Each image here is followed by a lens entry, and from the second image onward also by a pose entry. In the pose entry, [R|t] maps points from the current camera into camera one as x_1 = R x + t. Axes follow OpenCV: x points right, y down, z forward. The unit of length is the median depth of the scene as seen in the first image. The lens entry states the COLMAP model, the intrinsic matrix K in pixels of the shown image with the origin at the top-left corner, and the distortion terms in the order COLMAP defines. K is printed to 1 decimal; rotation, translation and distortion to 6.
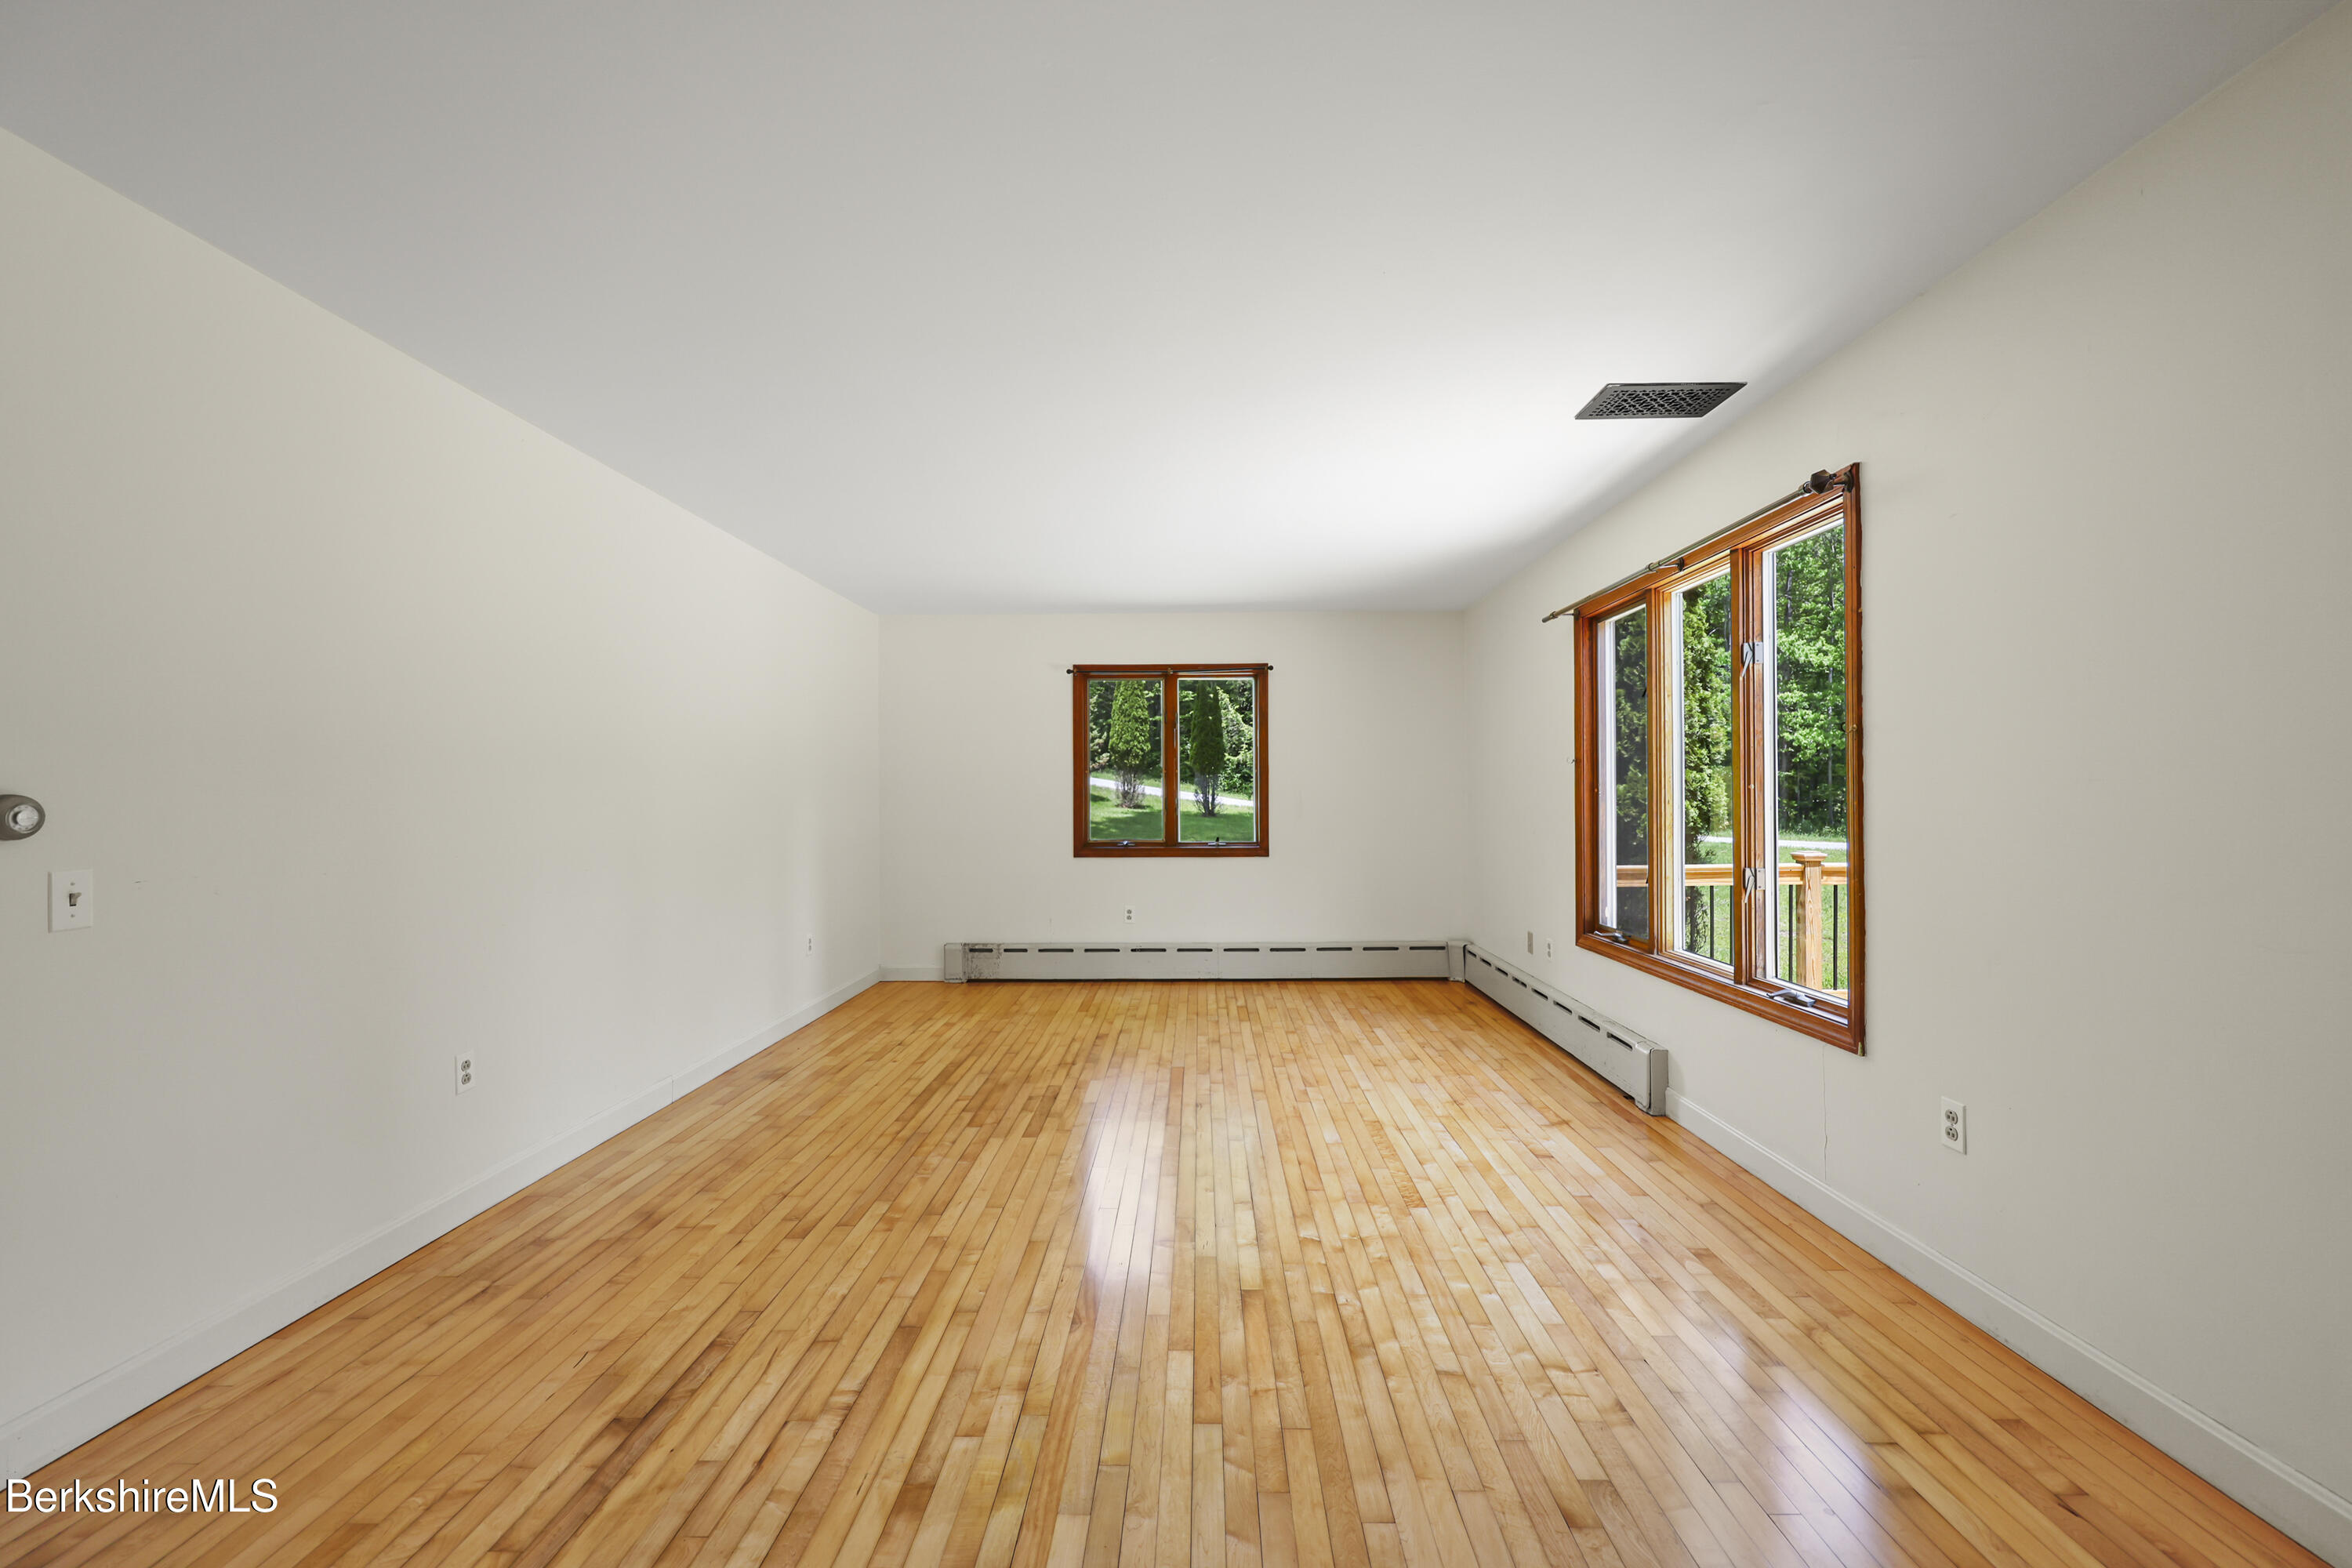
lens RADIAL K [[942.8, 0, 1181.6], [0, 942.8, 779.5], [0, 0, 1]] dist [-0.000215, 0.000088]
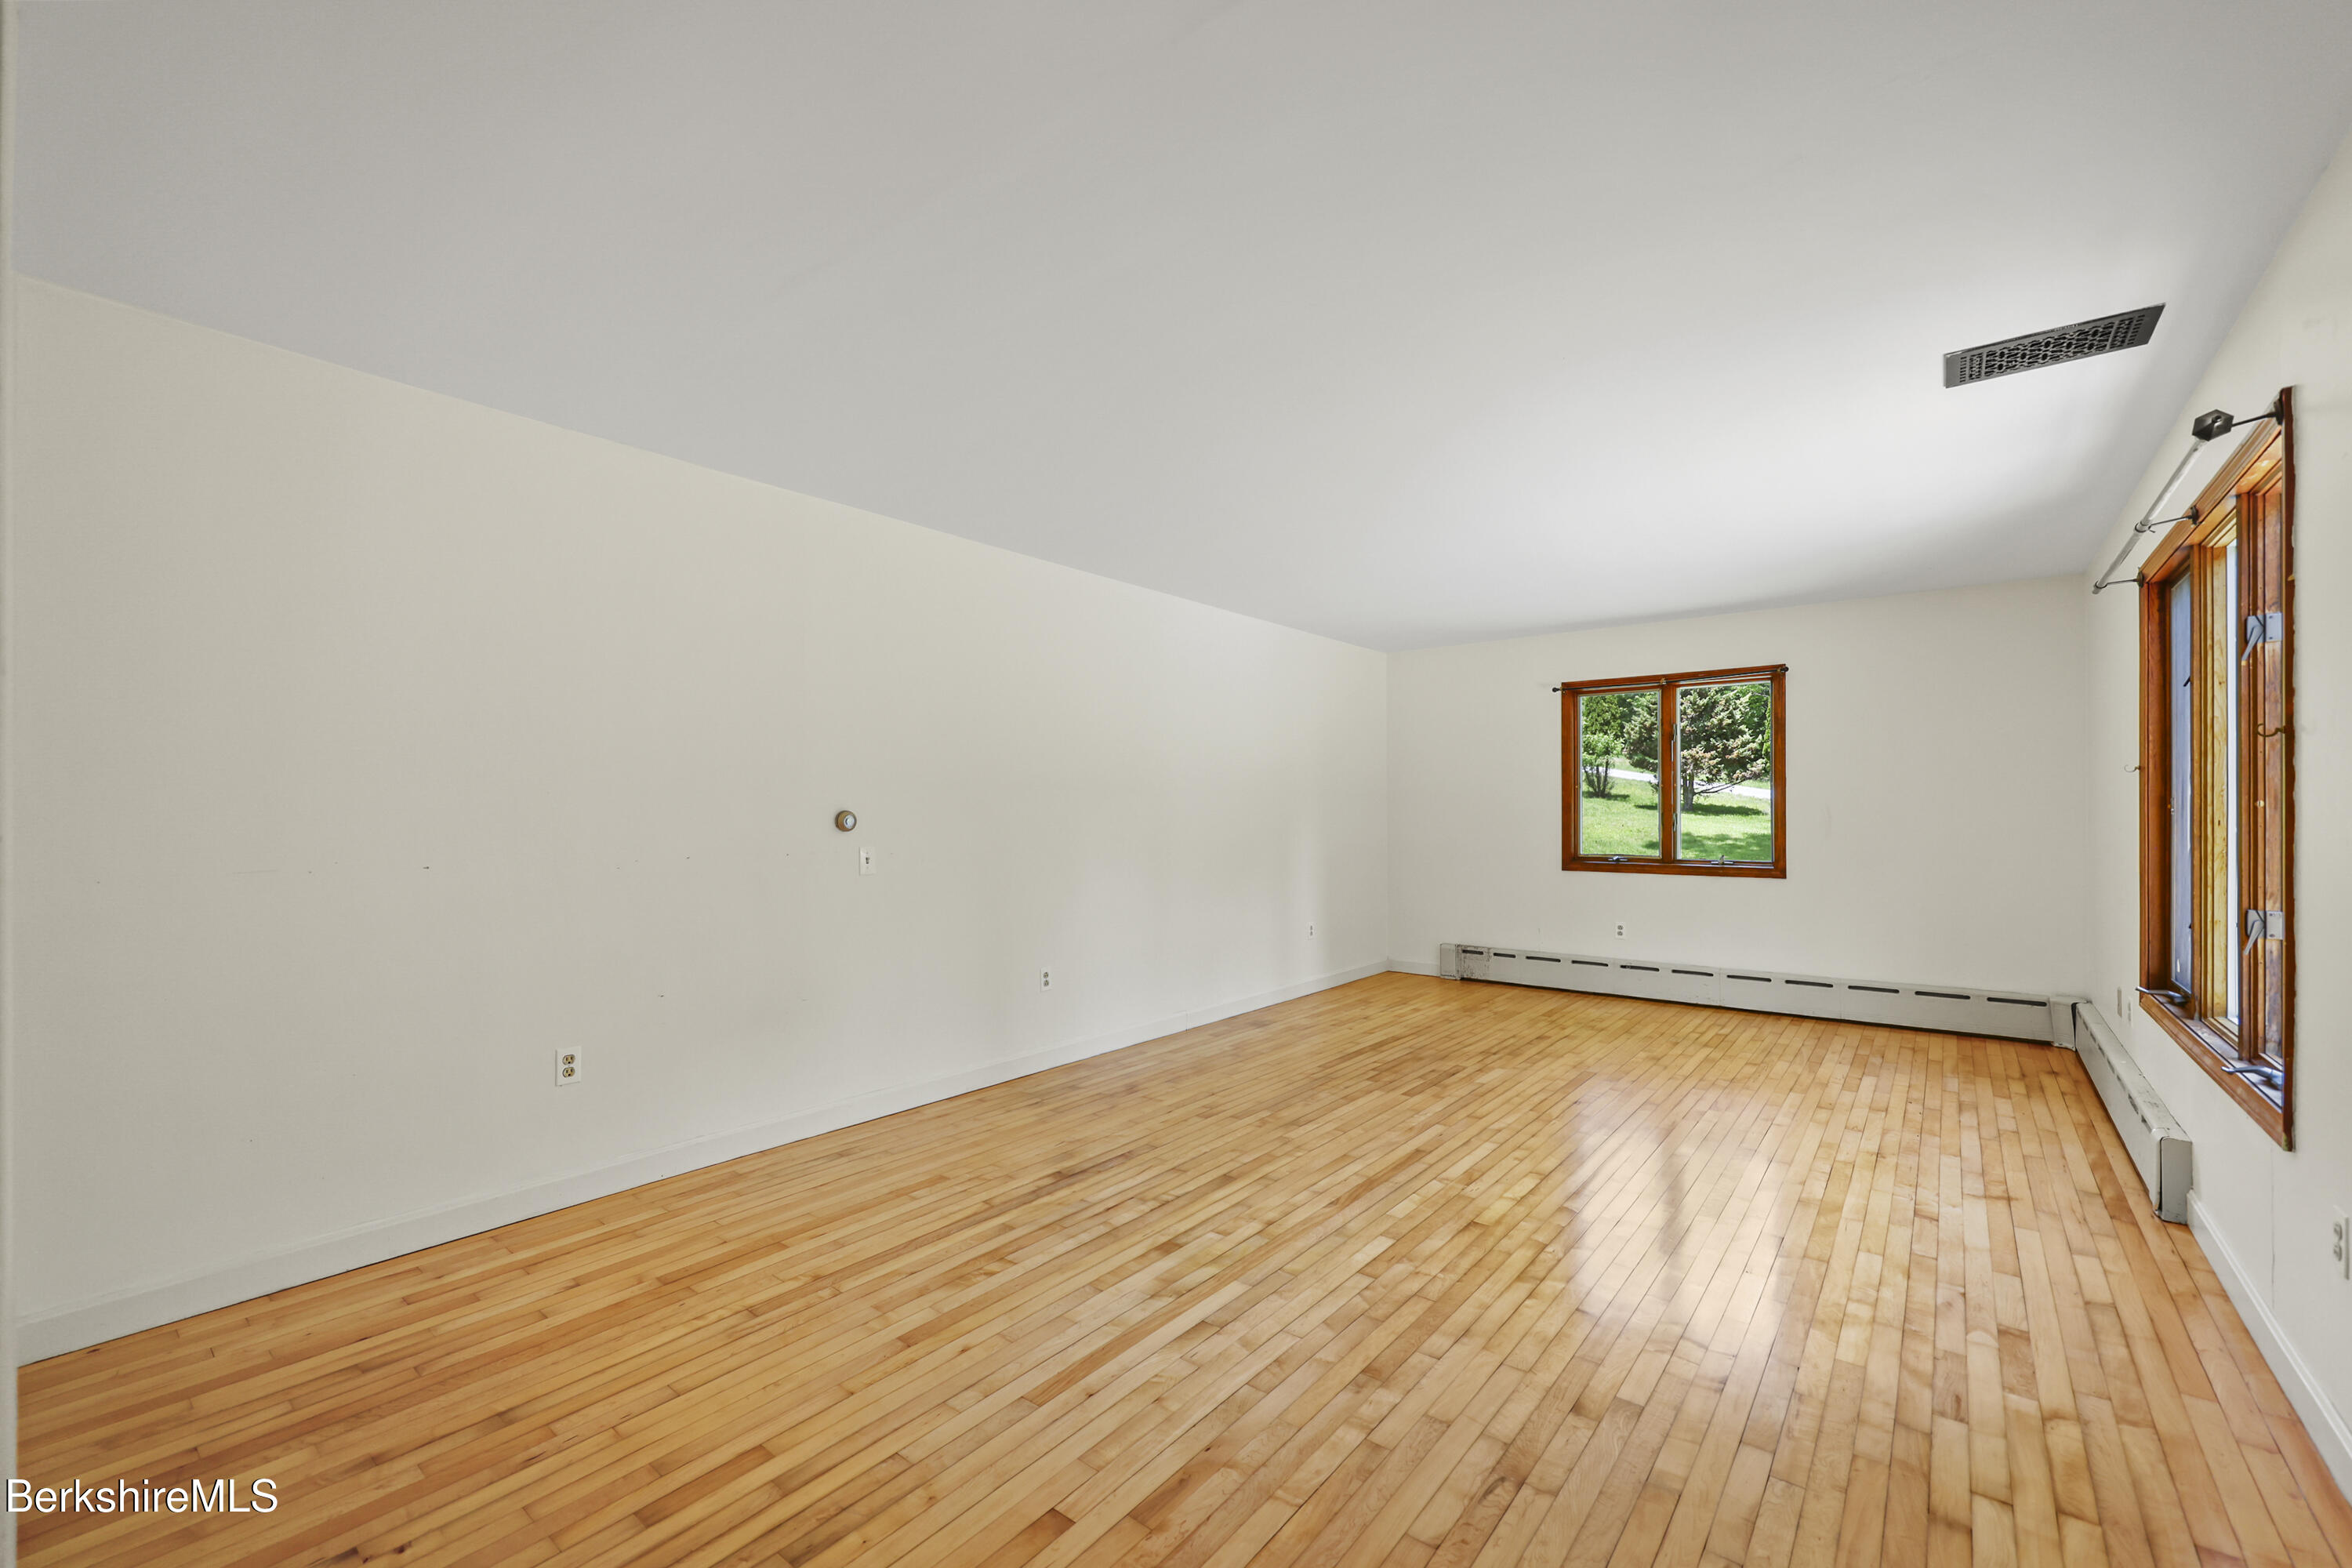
lens RADIAL K [[951.3, 0, 1185.9], [0, 951.3, 797.1], [0, 0, 1]] dist [-0.001559, -0.000284]
pose [[0.792986, -0.005530, -0.609214, 0.395744], [0.009047, 0.999955, 0.002698, -0.007918], [0.609172, -0.007651, 0.793001, -0.144361]]
